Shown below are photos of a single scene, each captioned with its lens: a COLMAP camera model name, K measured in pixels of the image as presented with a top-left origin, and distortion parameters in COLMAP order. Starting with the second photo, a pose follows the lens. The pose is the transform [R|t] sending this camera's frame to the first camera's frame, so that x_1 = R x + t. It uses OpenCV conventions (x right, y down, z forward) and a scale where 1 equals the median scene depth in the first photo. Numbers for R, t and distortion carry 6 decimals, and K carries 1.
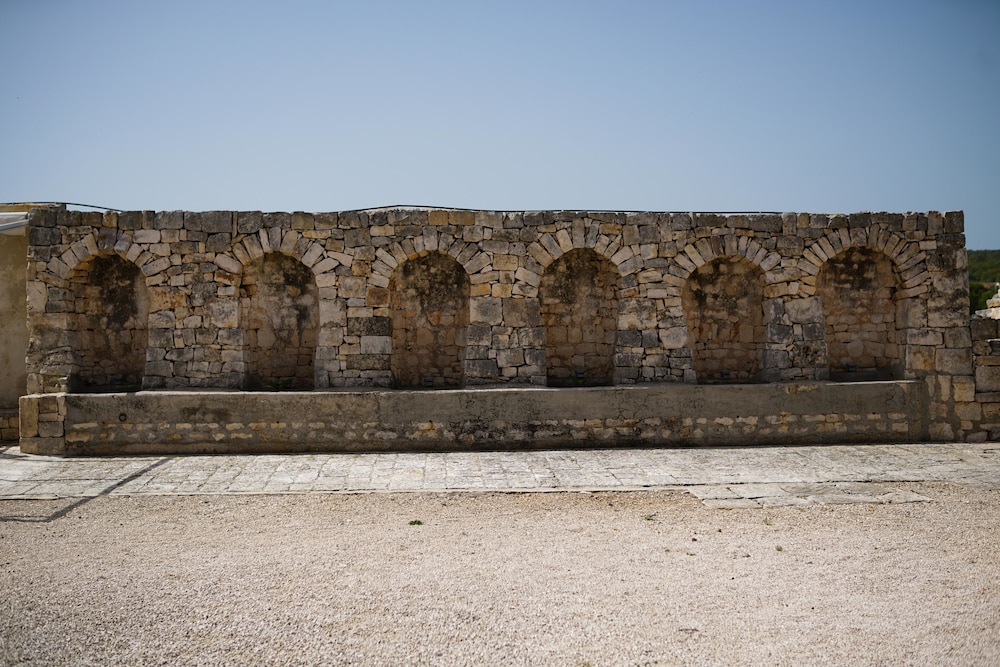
lens RADIAL K [[988.2, 0, 500.0], [0, 988.2, 333.5], [0, 0, 1]] dist [-0.030828, -0.000073]
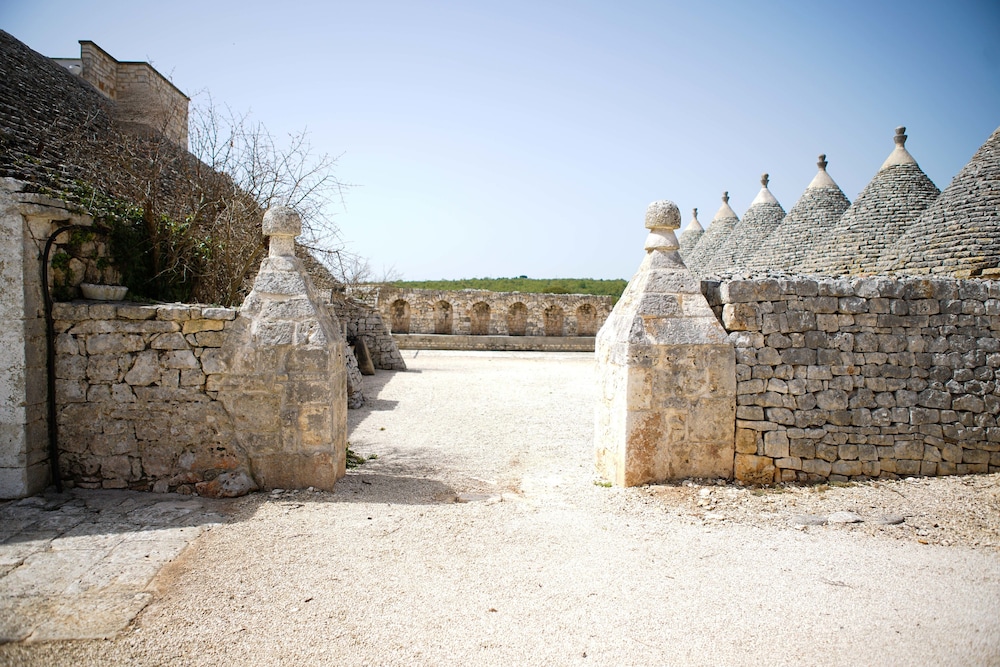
lens RADIAL K [[679.4, 0, 492.2], [0, 679.4, 333.6], [0, 0, 1]] dist [-0.109986, 0.077045]
pose [[0.992291, 0.029651, 0.120331, -0.352672], [-0.031572, 0.999402, 0.014086, 0.007101], [-0.119841, -0.017777, 0.992634, -1.729605]]
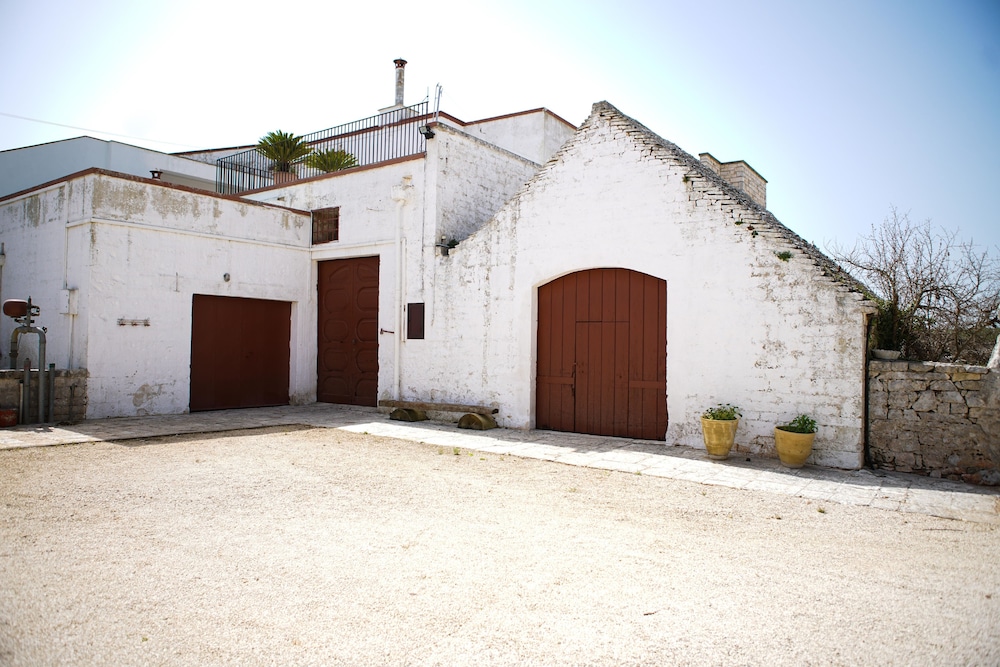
lens RADIAL K [[679.4, 0, 492.2], [0, 679.4, 333.6], [0, 0, 1]] dist [-0.109986, 0.077045]
pose [[0.829495, 0.031928, -0.557600, -1.350214], [-0.055974, 0.998091, -0.026118, 0.052327], [0.555702, 0.052876, 0.829699, -4.119266]]
